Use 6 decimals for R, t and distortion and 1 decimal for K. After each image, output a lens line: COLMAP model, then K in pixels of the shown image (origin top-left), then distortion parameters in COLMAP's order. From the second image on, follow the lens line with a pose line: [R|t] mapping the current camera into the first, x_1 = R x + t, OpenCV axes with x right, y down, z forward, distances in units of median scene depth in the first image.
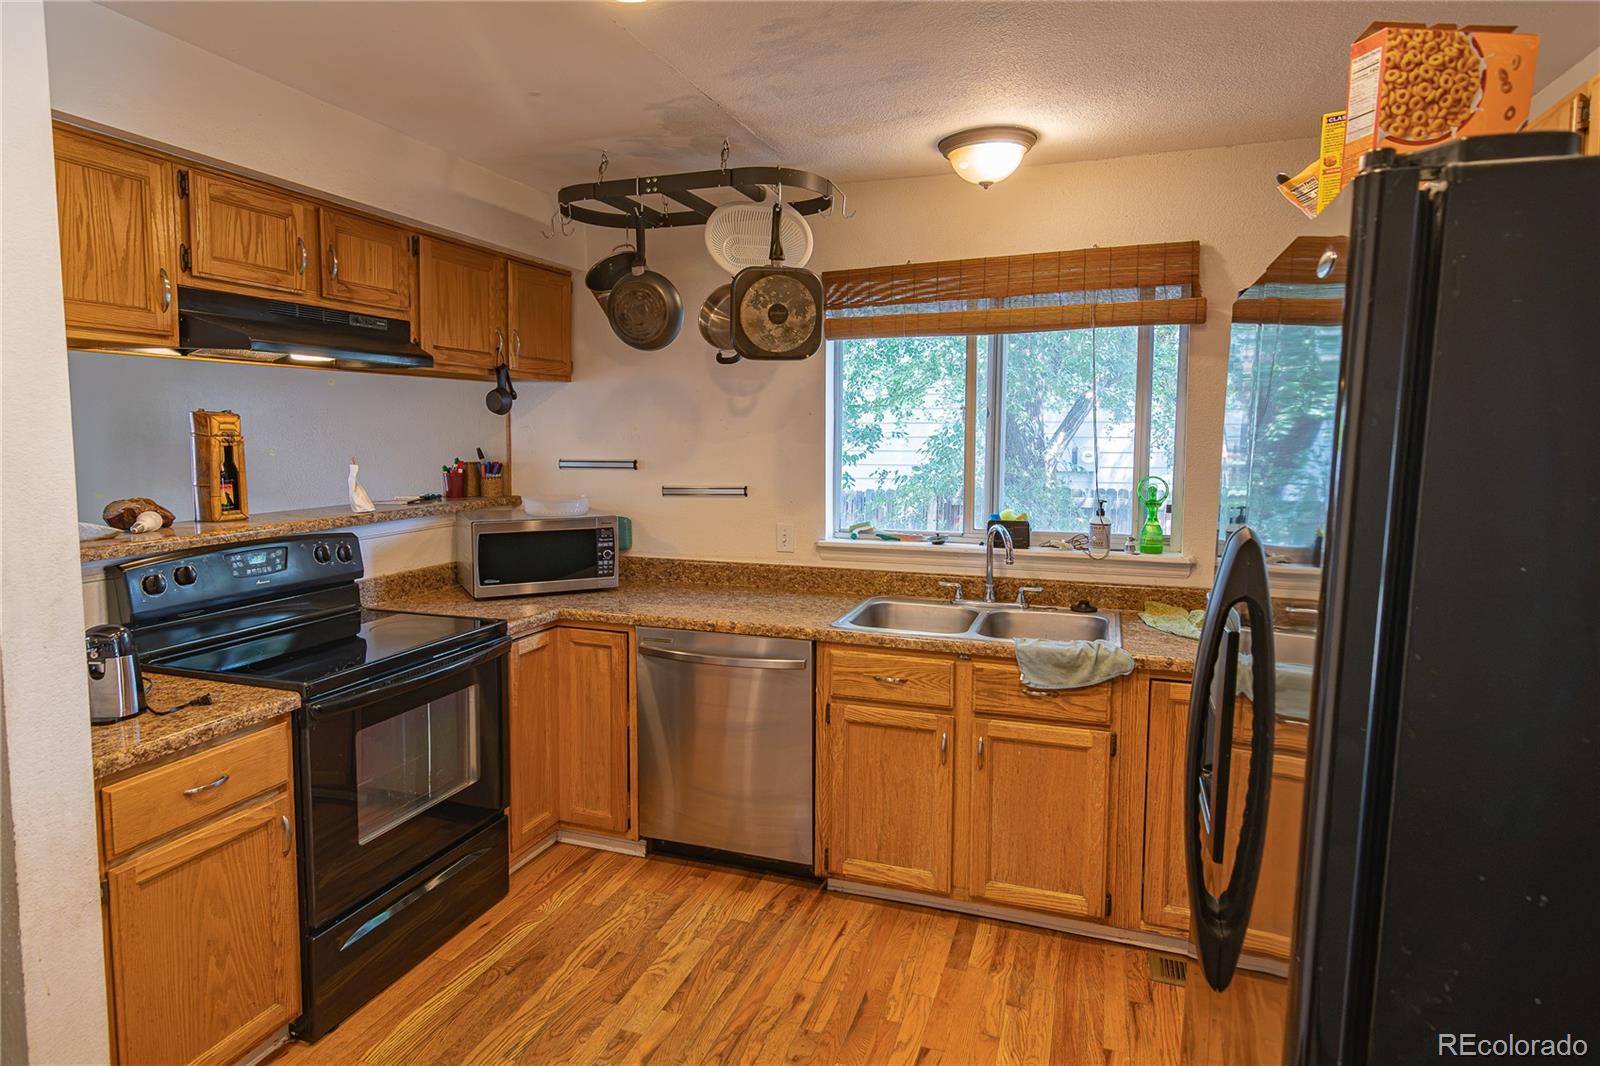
lens RADIAL K [[881.8, 0, 799.2], [0, 881.8, 510.3], [0, 0, 1]] dist [0.024100, -0.000504]
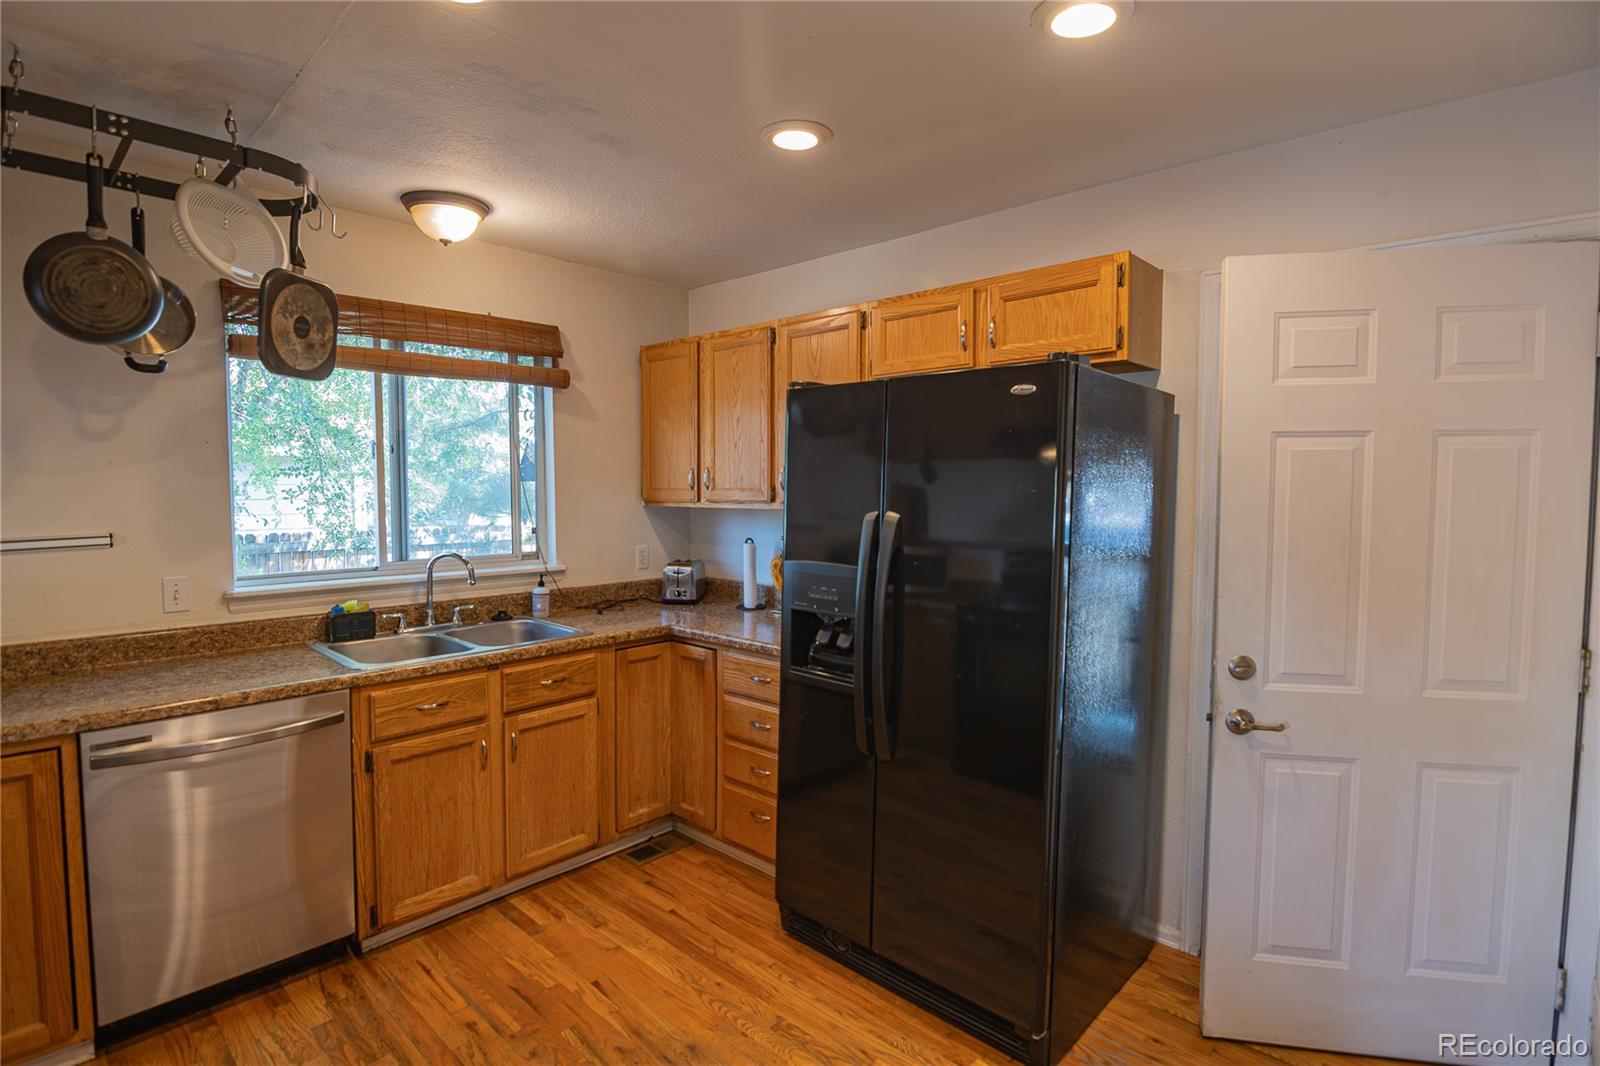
lens RADIAL K [[791.8, 0, 784.4], [0, 791.8, 532.4], [0, 0, 1]] dist [-0.003251, -0.011568]
pose [[0.410058, -0.056745, 0.910293, -0.555079], [0.080380, 0.996428, 0.025906, 0.001140], [-0.908511, 0.062546, 0.413154, 0.244295]]
